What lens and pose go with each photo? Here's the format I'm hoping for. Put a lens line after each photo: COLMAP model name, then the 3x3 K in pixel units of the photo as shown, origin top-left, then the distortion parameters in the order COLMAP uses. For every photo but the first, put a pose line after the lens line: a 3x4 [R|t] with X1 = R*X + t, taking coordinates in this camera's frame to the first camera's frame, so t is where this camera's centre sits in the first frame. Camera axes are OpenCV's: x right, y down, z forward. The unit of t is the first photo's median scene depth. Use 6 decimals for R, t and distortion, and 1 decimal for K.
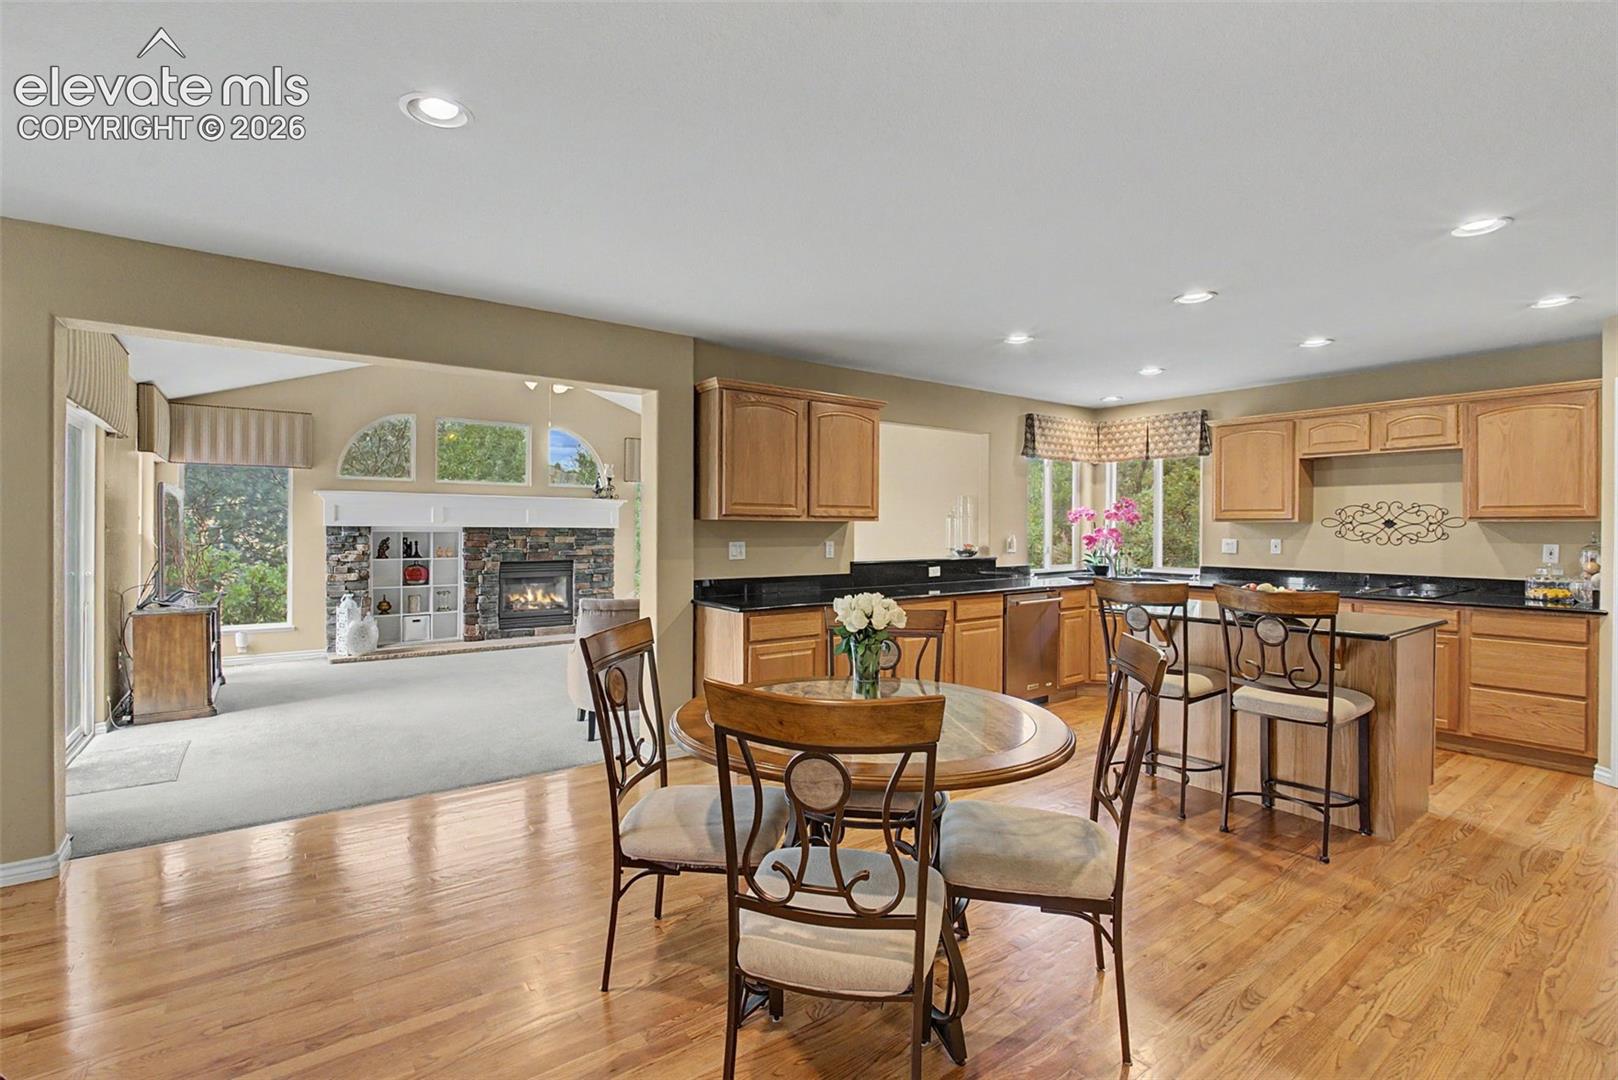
lens RADIAL K [[738.8, 0, 807.2], [0, 738.8, 534.7], [0, 0, 1]] dist [-0.022619, 0.005077]
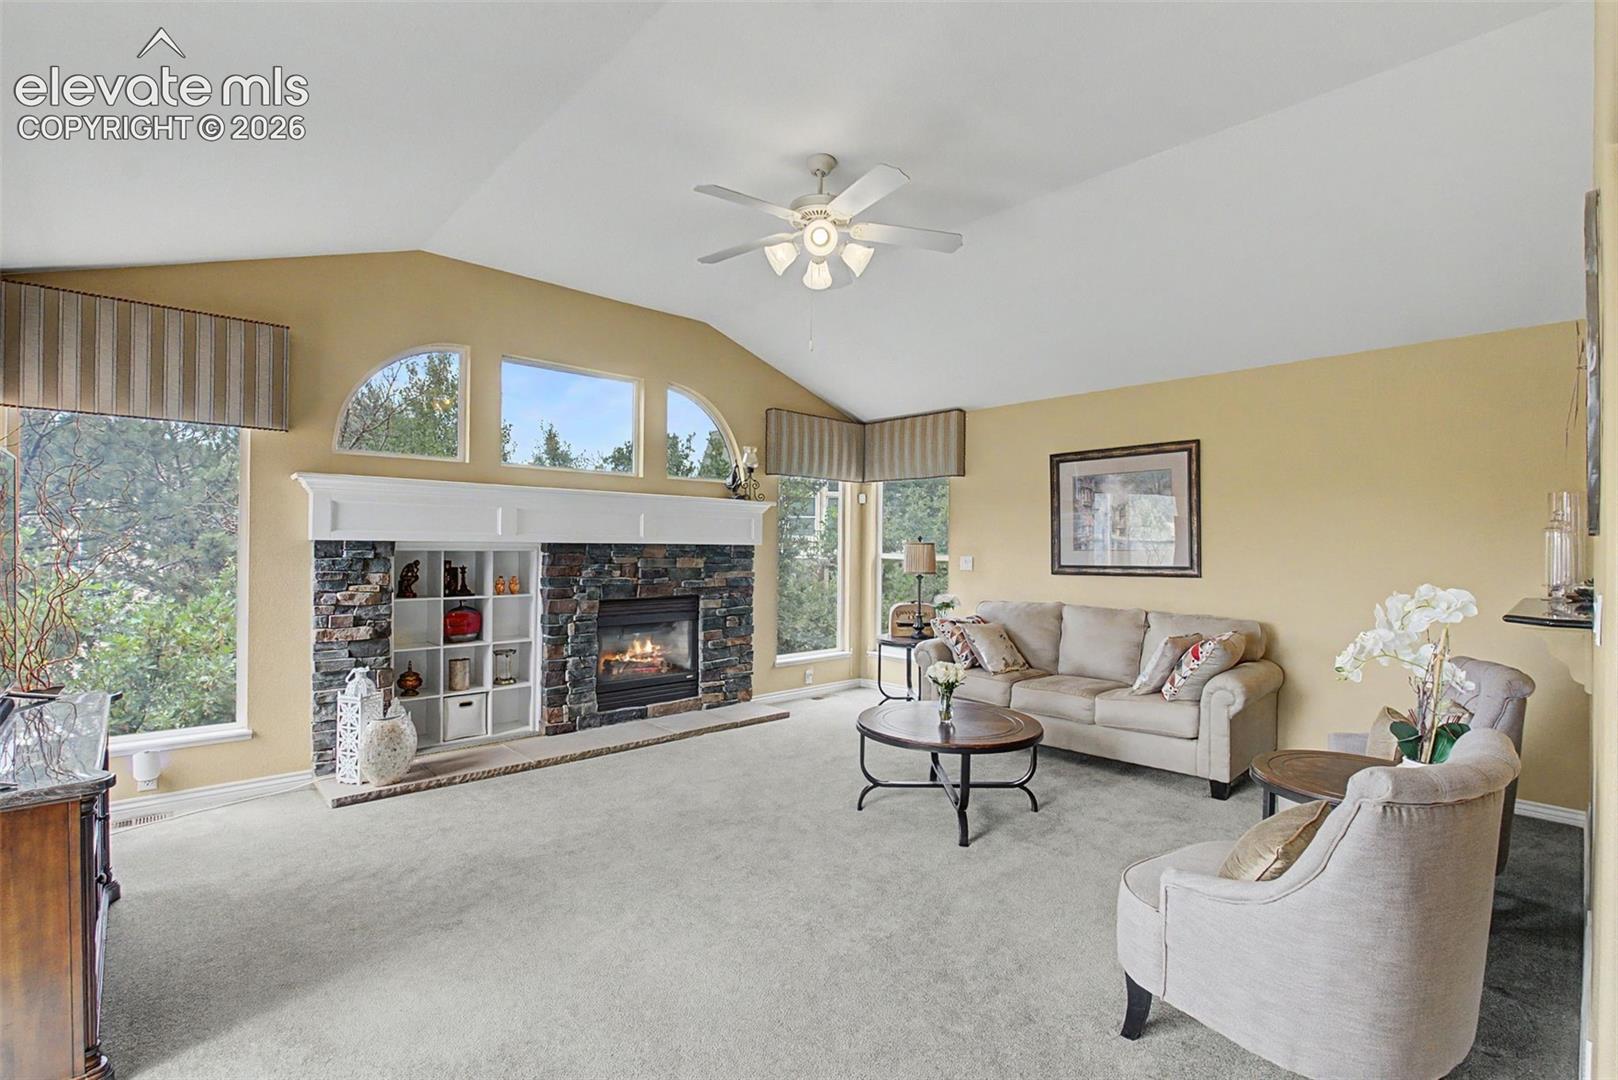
lens RADIAL K [[738.8, 0, 803.4], [0, 738.8, 550.6], [0, 0, 1]] dist [-0.022619, 0.005077]
pose [[0.994012, 0.003469, 0.109217, -0.328282], [-0.003705, 0.999991, 0.001952, -0.006083], [-0.109210, -0.002345, 0.994016, 0.391185]]
